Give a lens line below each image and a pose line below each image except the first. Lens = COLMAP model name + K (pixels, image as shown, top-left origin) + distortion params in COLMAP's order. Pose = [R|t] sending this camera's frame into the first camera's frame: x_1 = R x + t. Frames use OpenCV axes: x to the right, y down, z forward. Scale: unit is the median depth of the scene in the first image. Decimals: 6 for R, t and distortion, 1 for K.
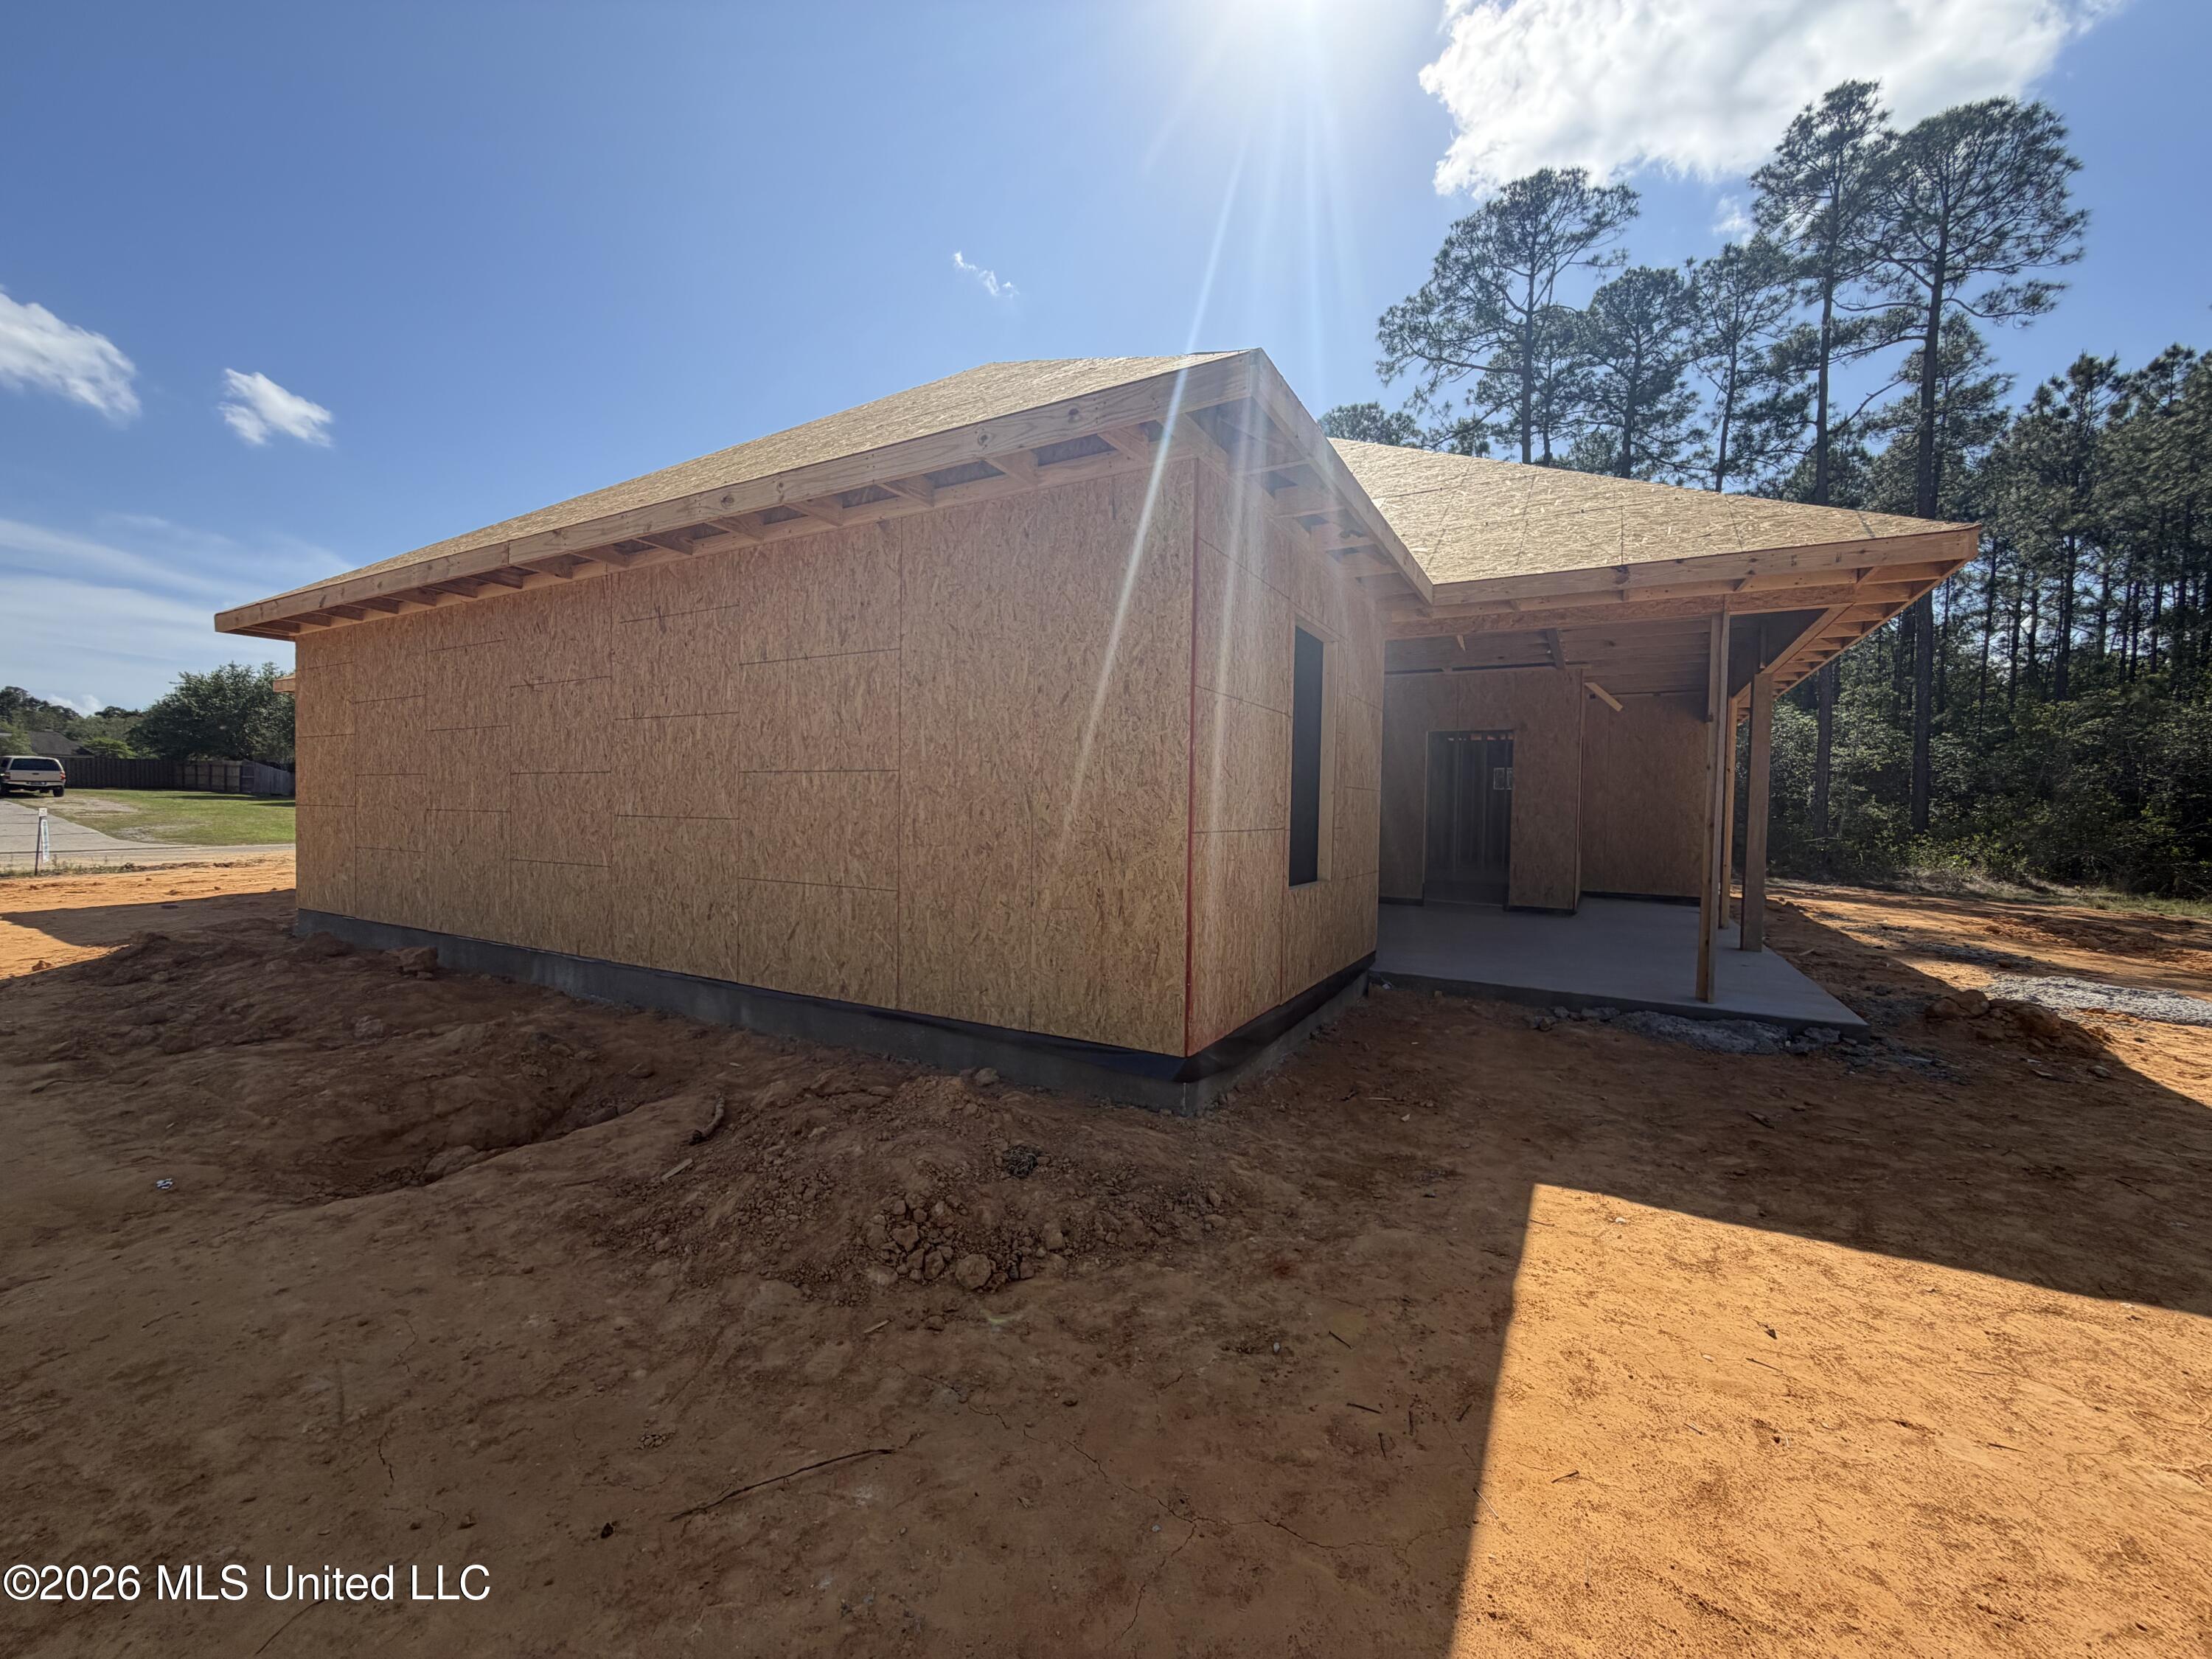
lens RADIAL K [[881.8, 0, 1099.0], [0, 881.8, 832.7], [0, 0, 1]] dist [0.000723, 0.000218]
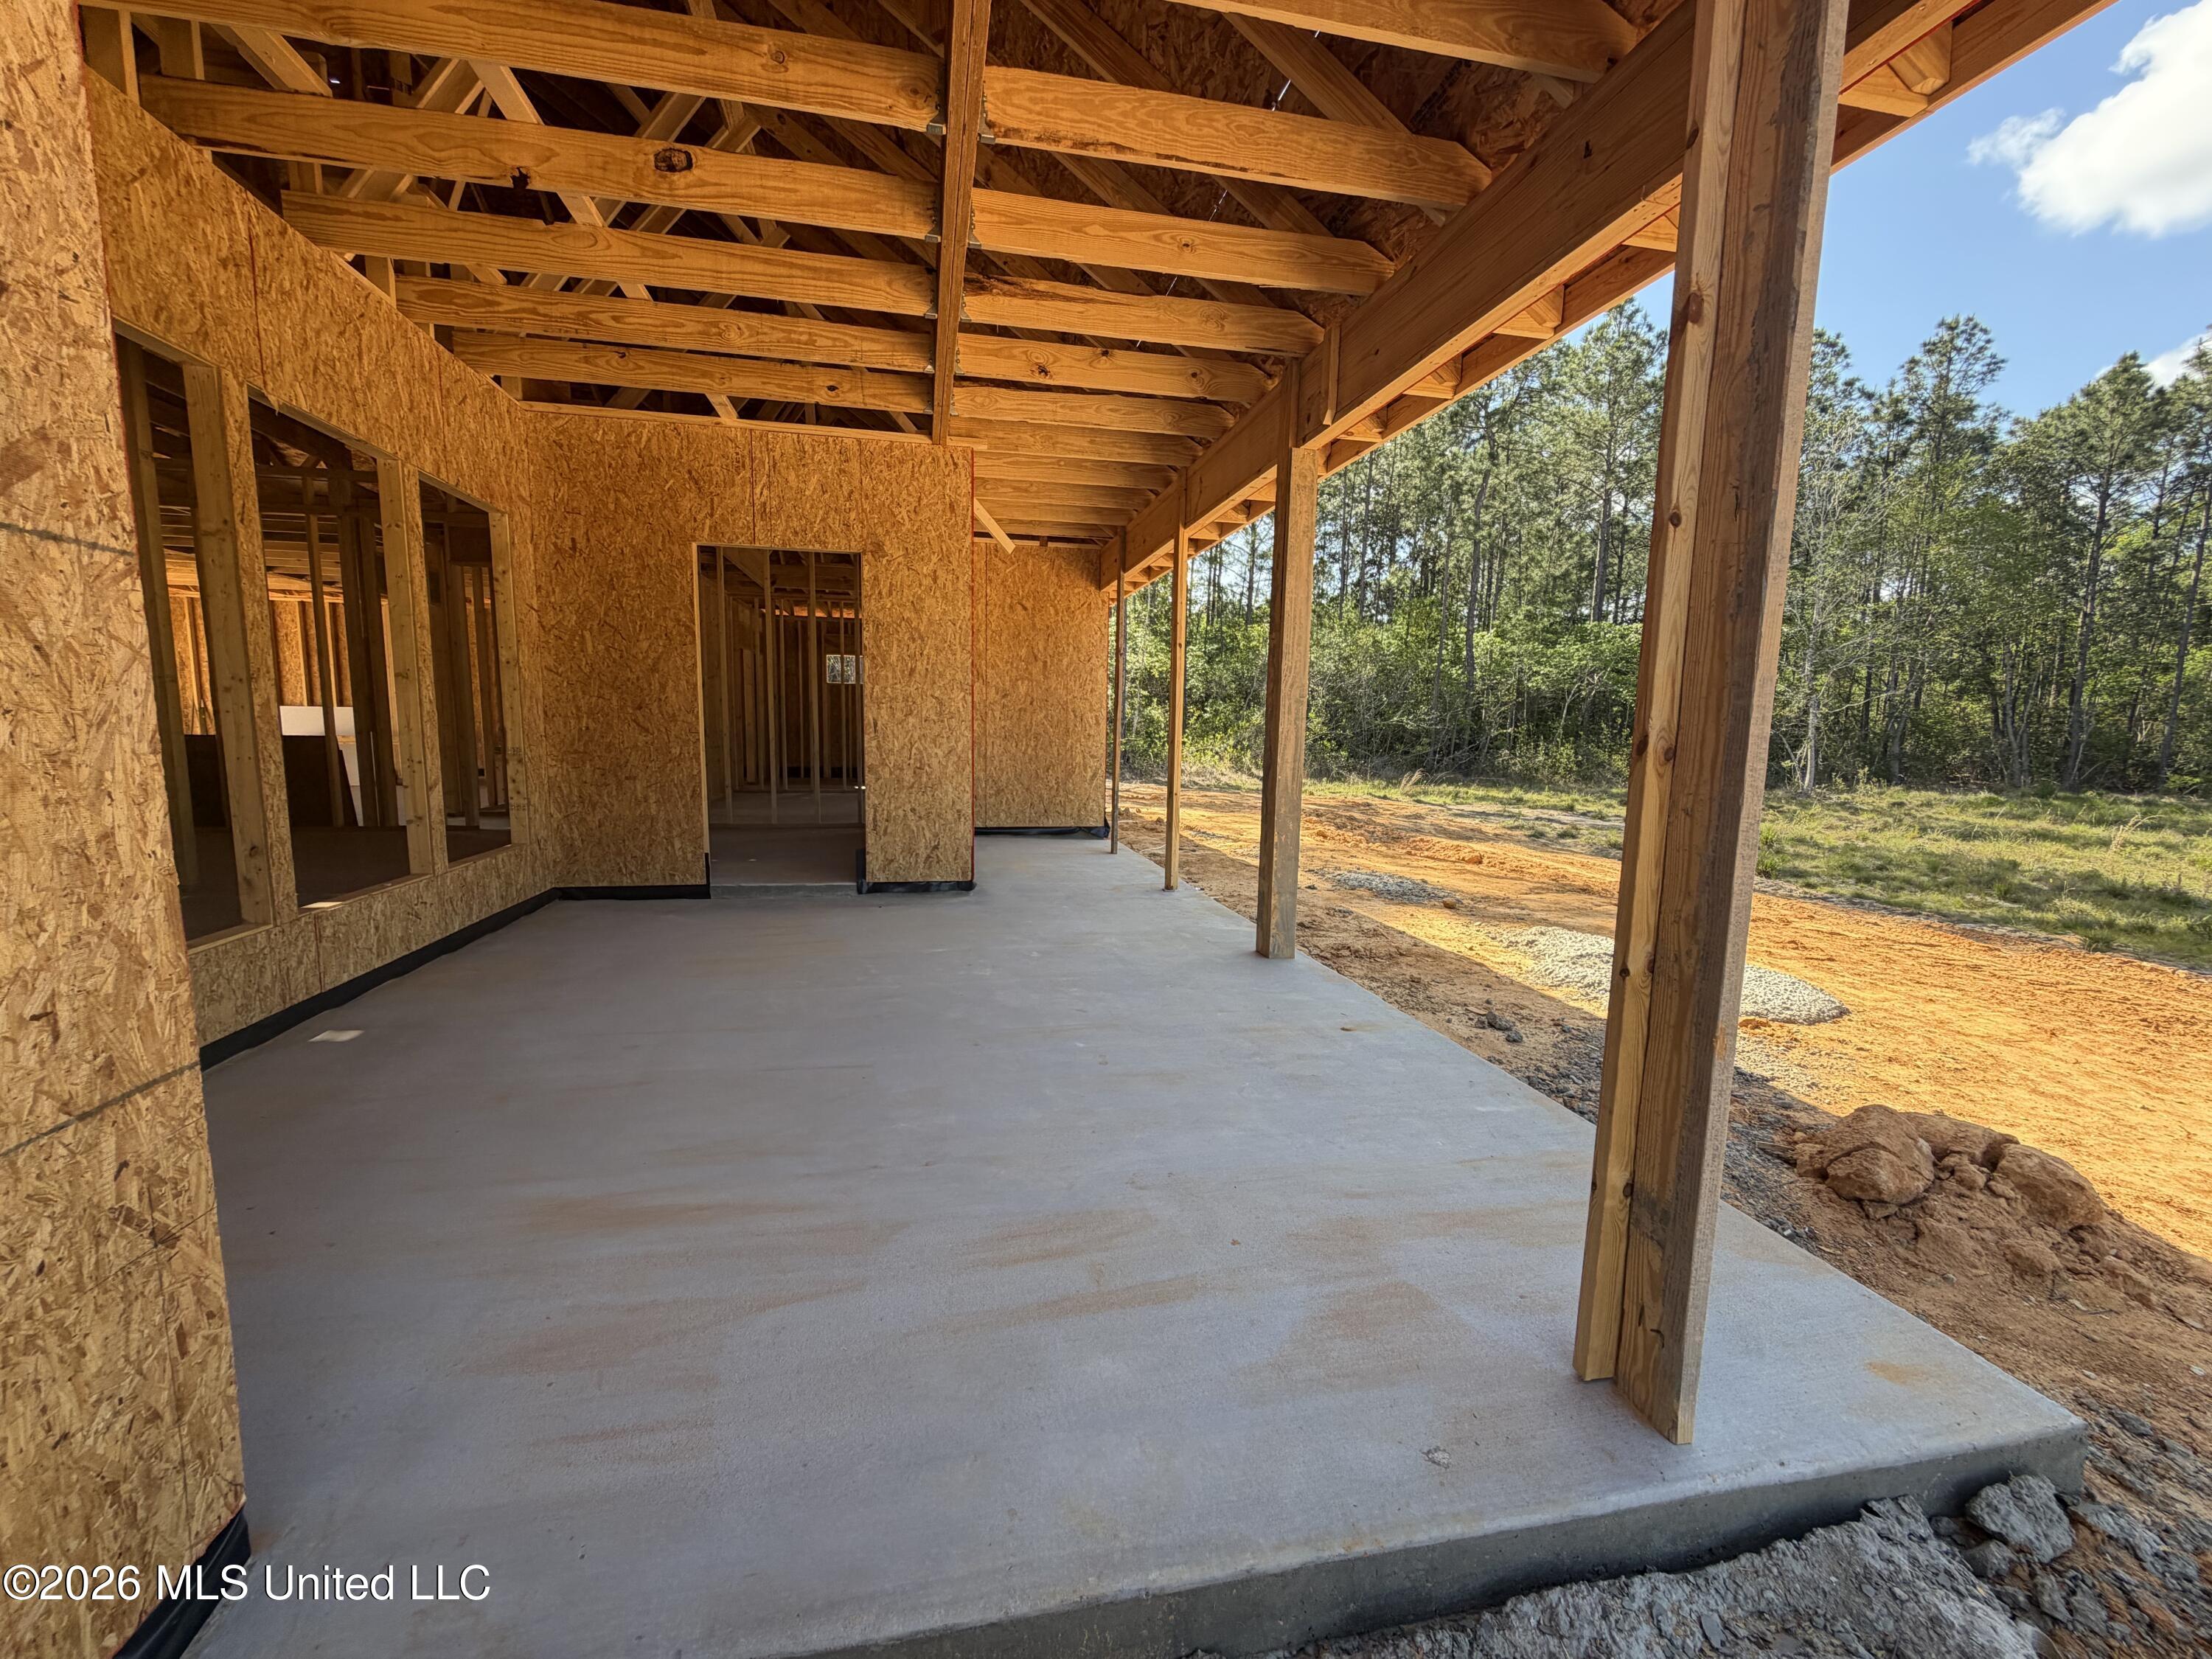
lens RADIAL K [[882.8, 0, 1104.1], [0, 882.8, 831.5], [0, 0, 1]] dist [-0.000266, -0.000157]
pose [[0.750472, -0.086783, 0.655180, 0.215228], [0.016155, 0.993454, 0.113085, -0.008604], [-0.660705, -0.074283, 0.746961, 0.488341]]
